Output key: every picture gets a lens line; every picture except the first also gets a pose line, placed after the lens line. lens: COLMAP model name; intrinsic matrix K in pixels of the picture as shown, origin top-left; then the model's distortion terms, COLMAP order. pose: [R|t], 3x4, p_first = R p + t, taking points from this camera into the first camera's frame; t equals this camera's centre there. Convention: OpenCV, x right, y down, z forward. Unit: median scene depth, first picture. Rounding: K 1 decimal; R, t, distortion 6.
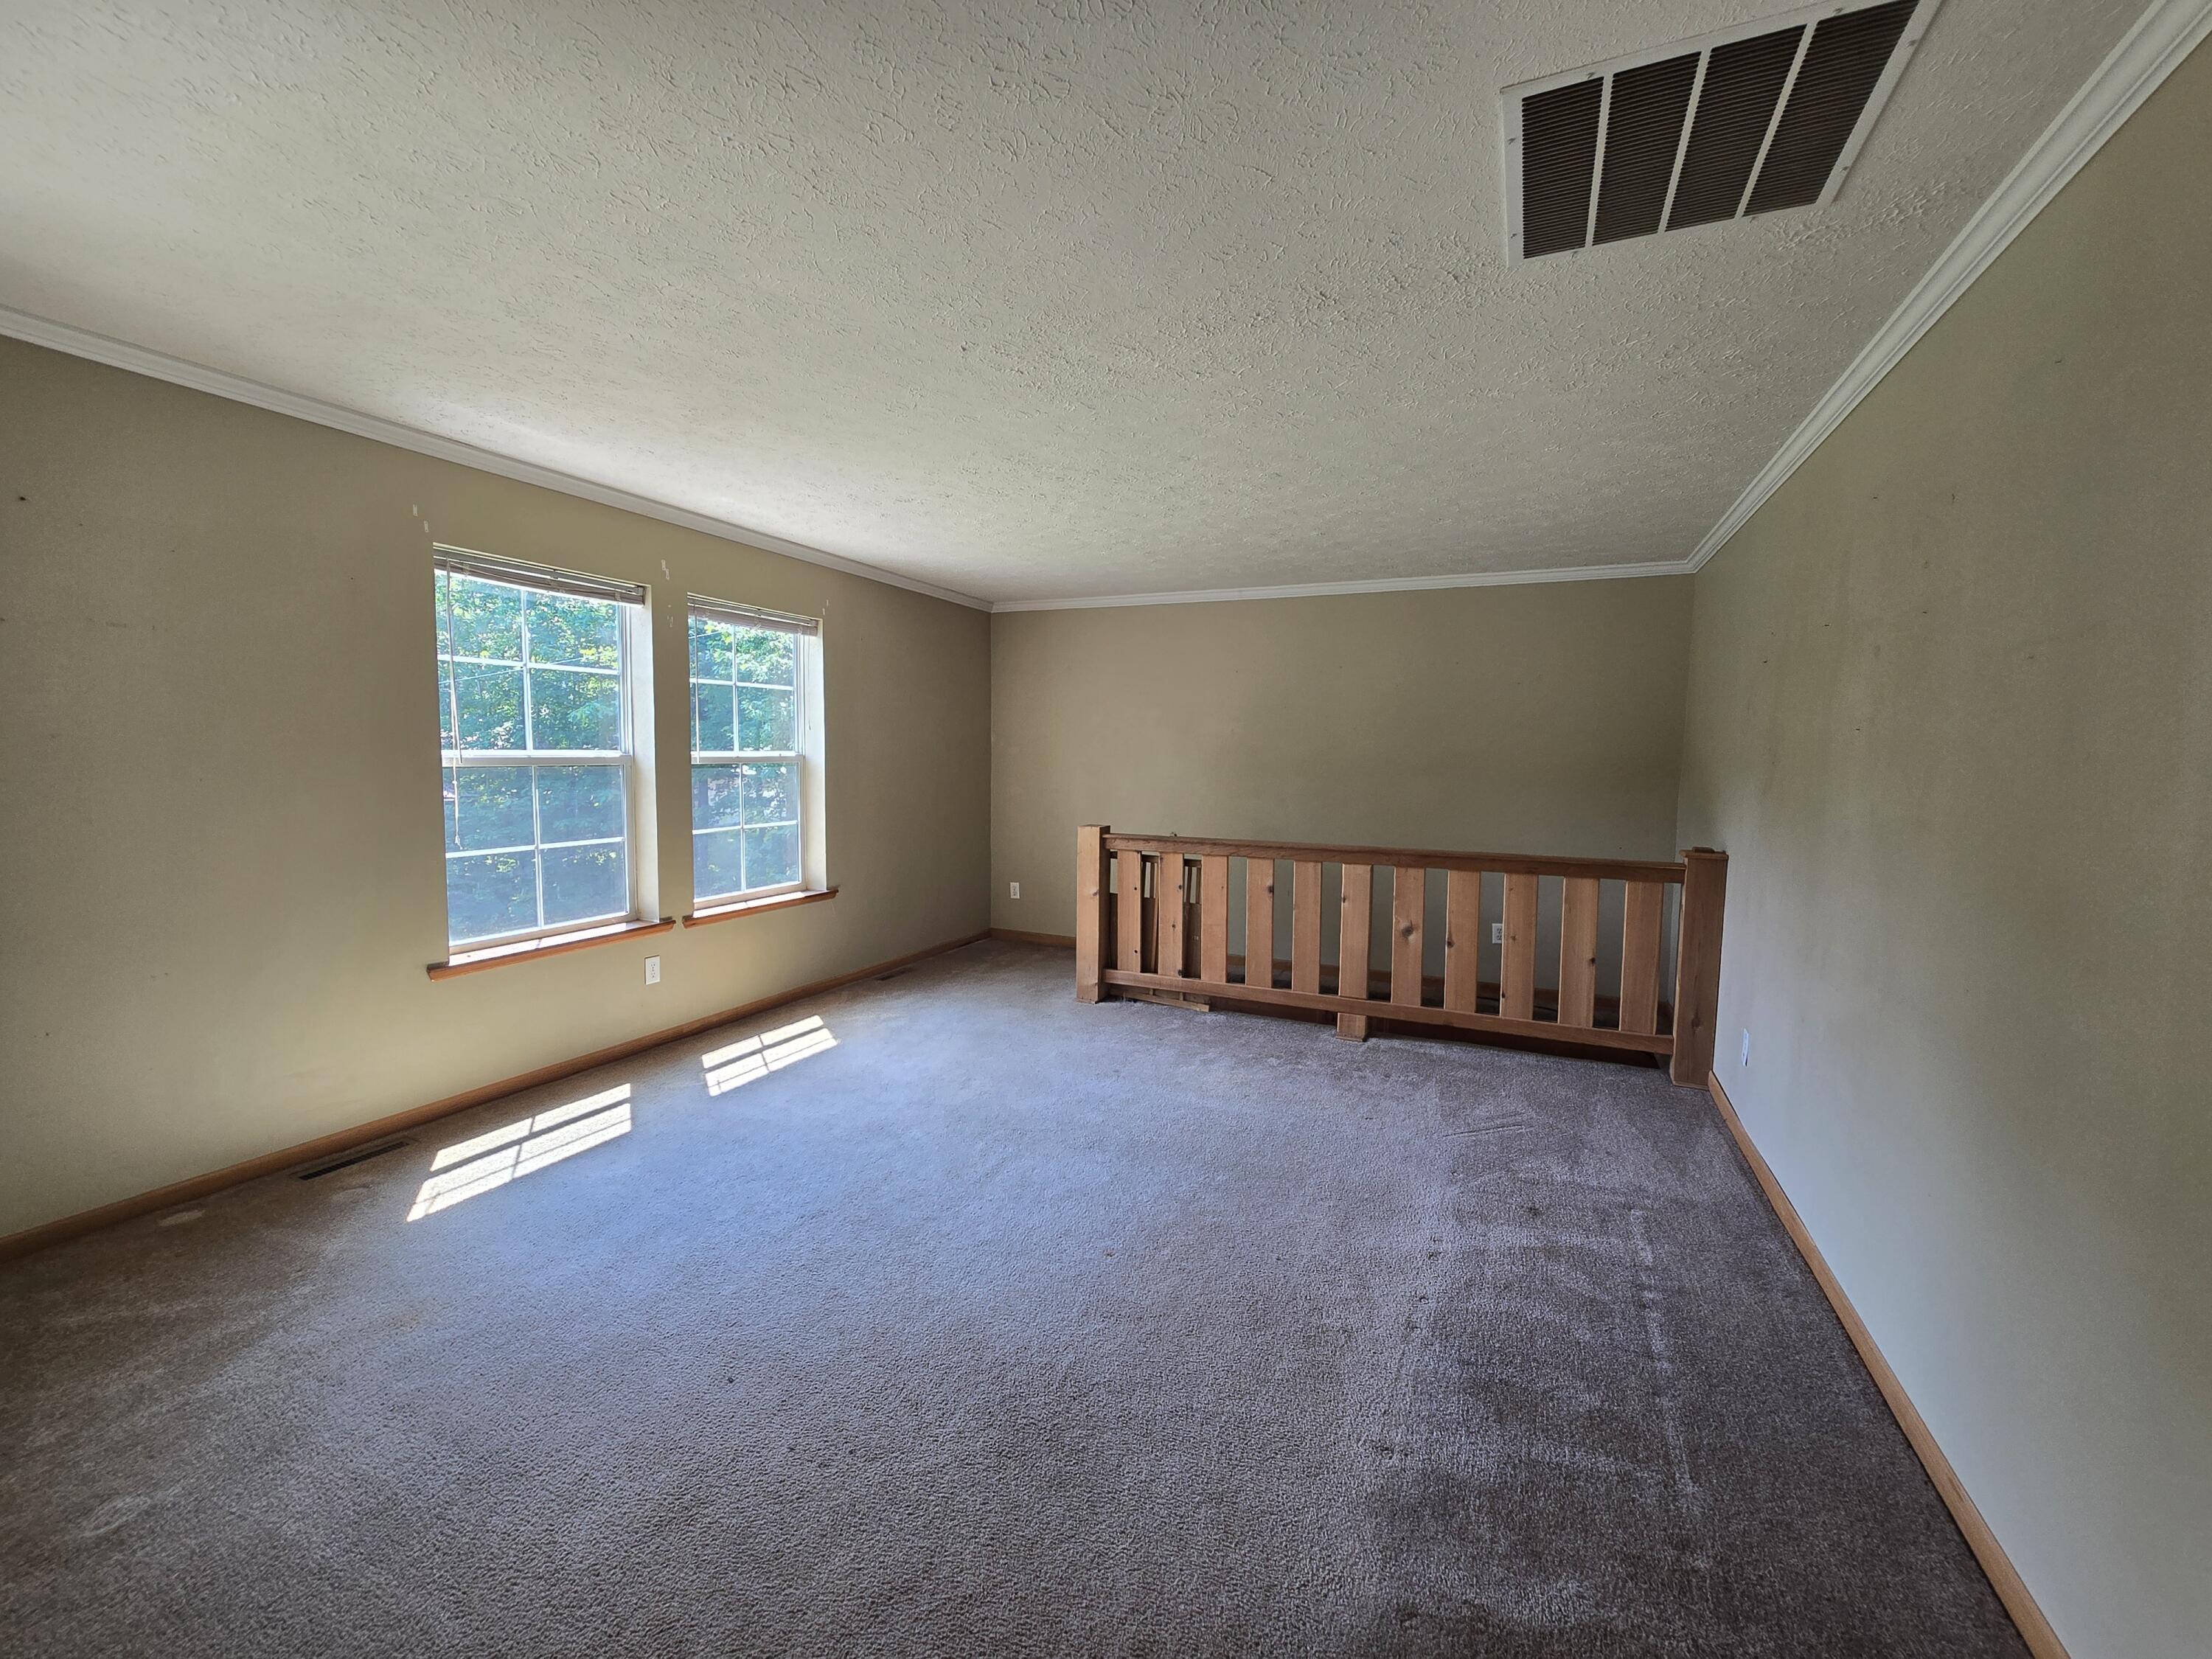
lens RADIAL K [[907.0, 0, 1105.3], [0, 907.0, 828.4], [0, 0, 1]] dist [-0.005603, 0.001781]
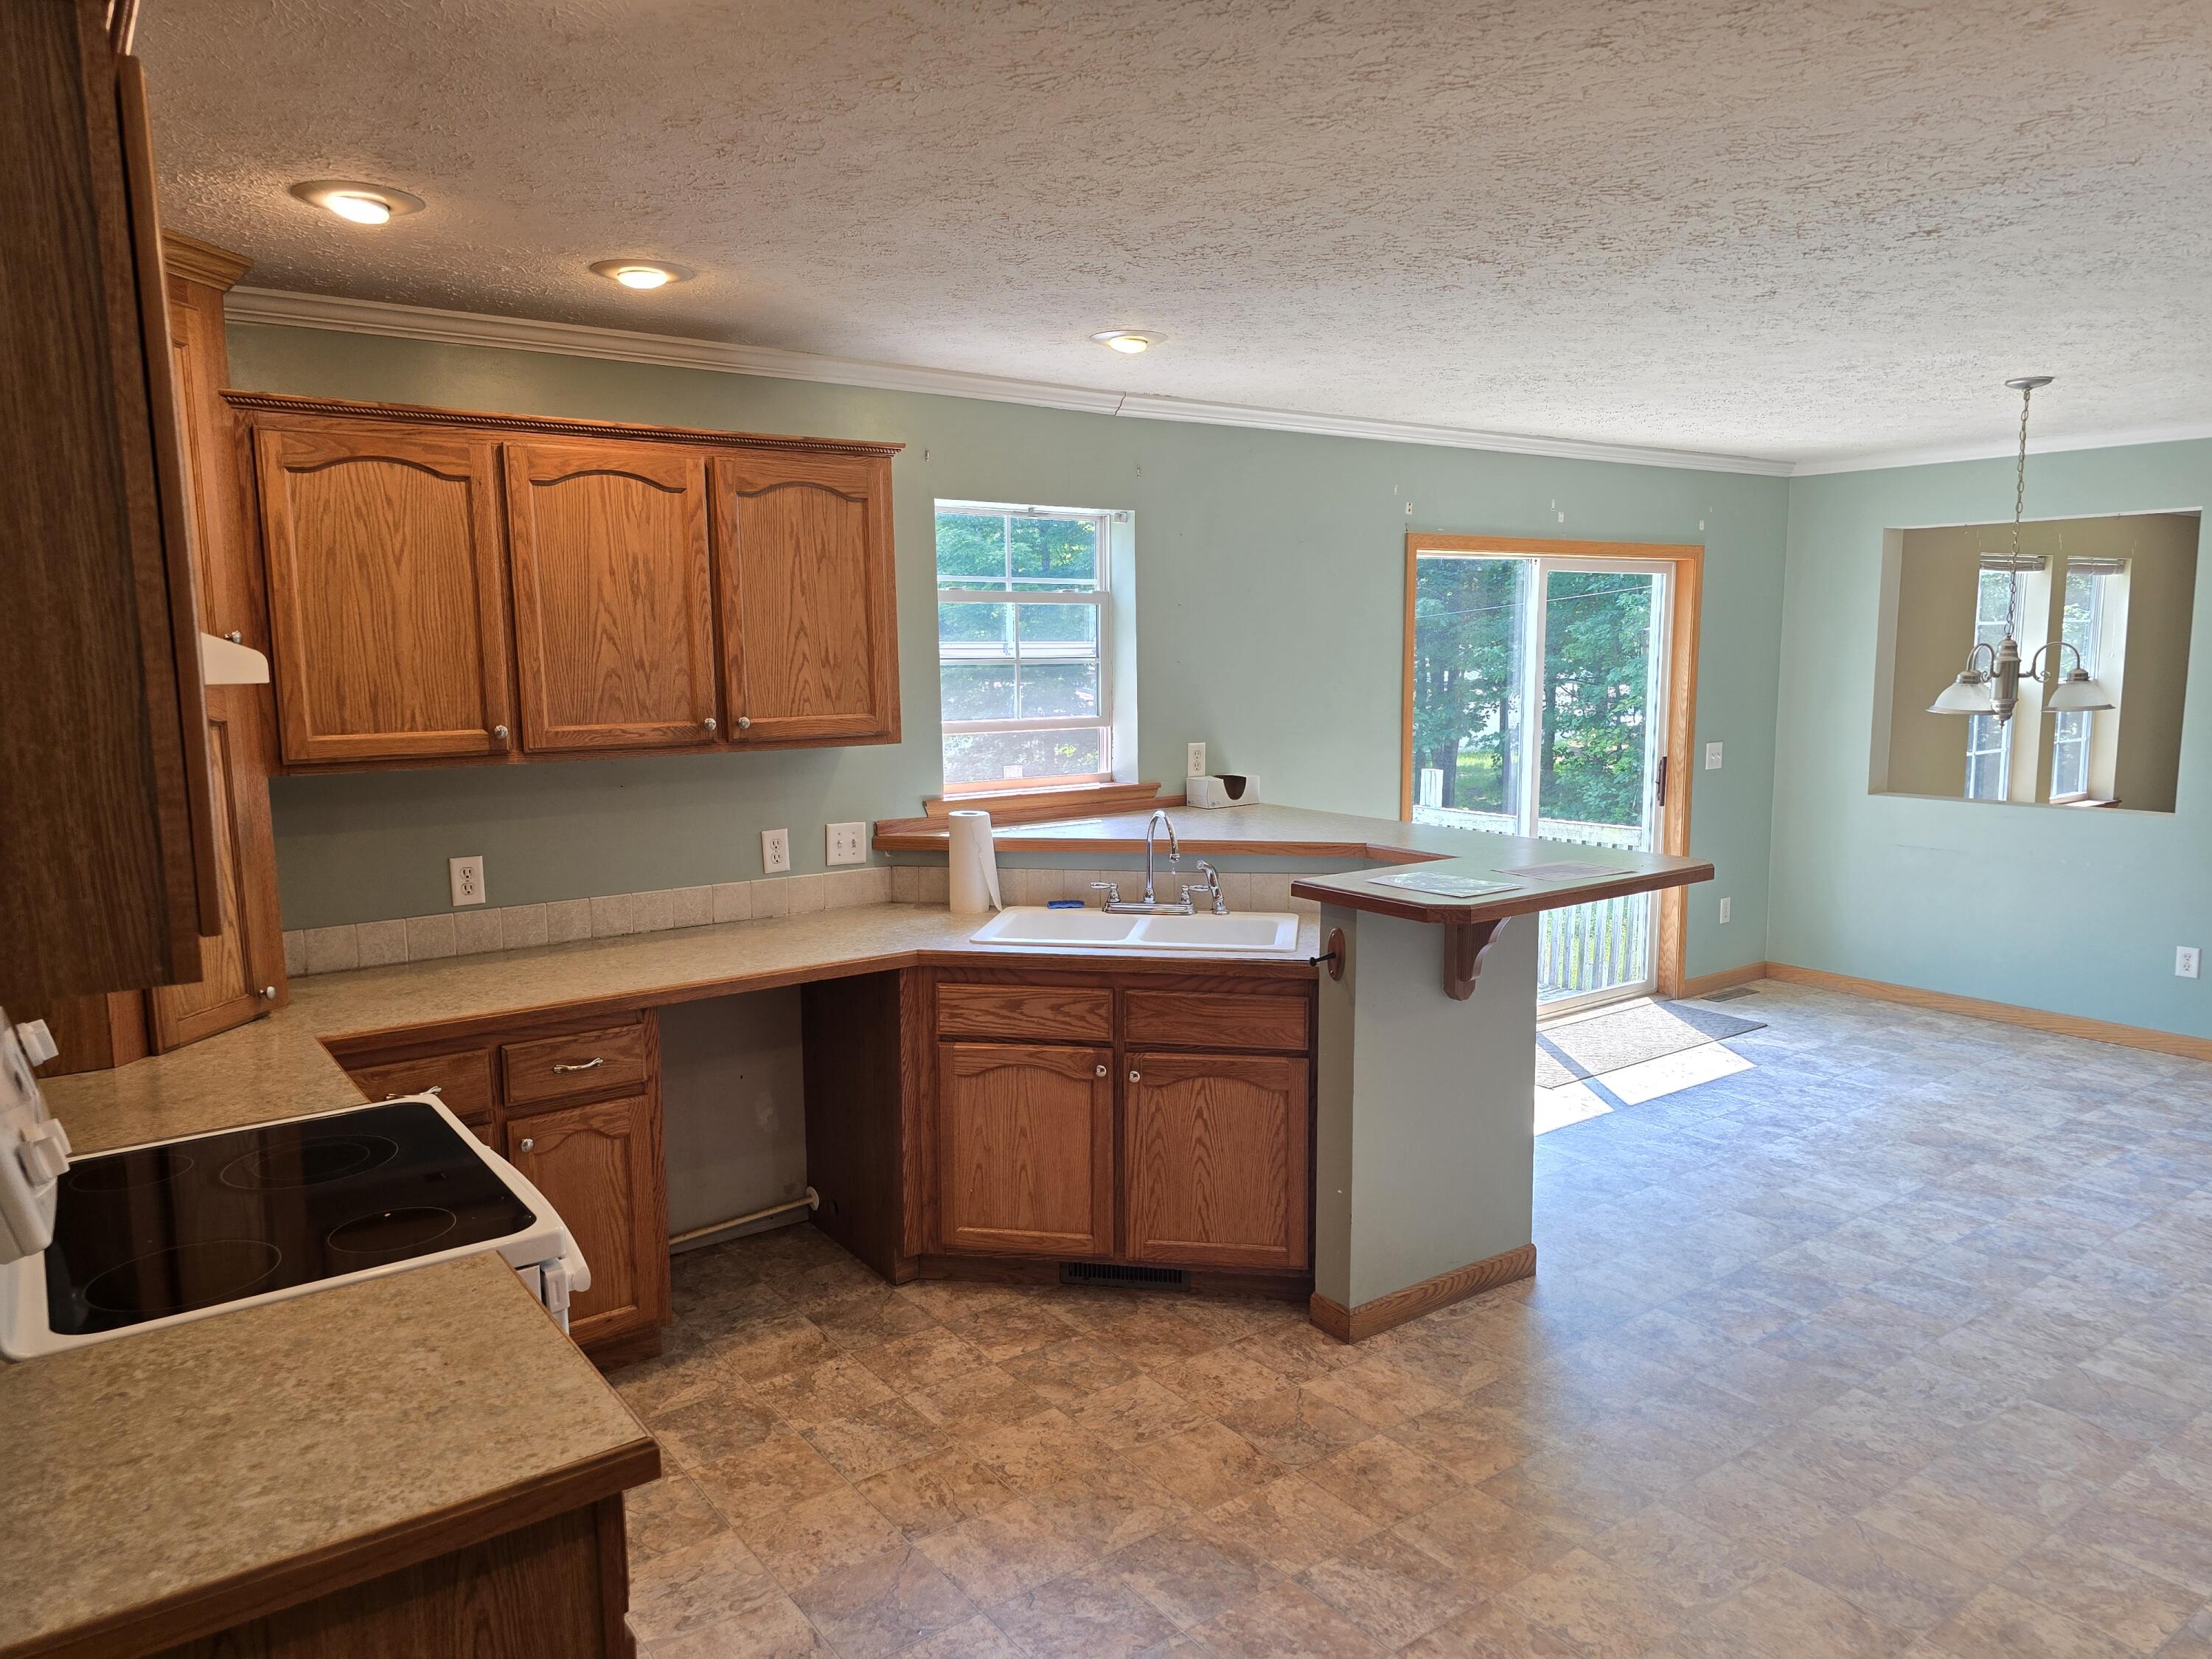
lens RADIAL K [[1487.6, 0, 1093.5], [0, 1487.6, 842.1], [0, 0, 1]] dist [0.018046, -0.010551]
pose [[0.869330, 0.041453, -0.492490, -0.620173], [-0.015443, 0.998268, 0.056765, 0.043806], [0.493990, -0.041742, 0.868465, -1.565537]]
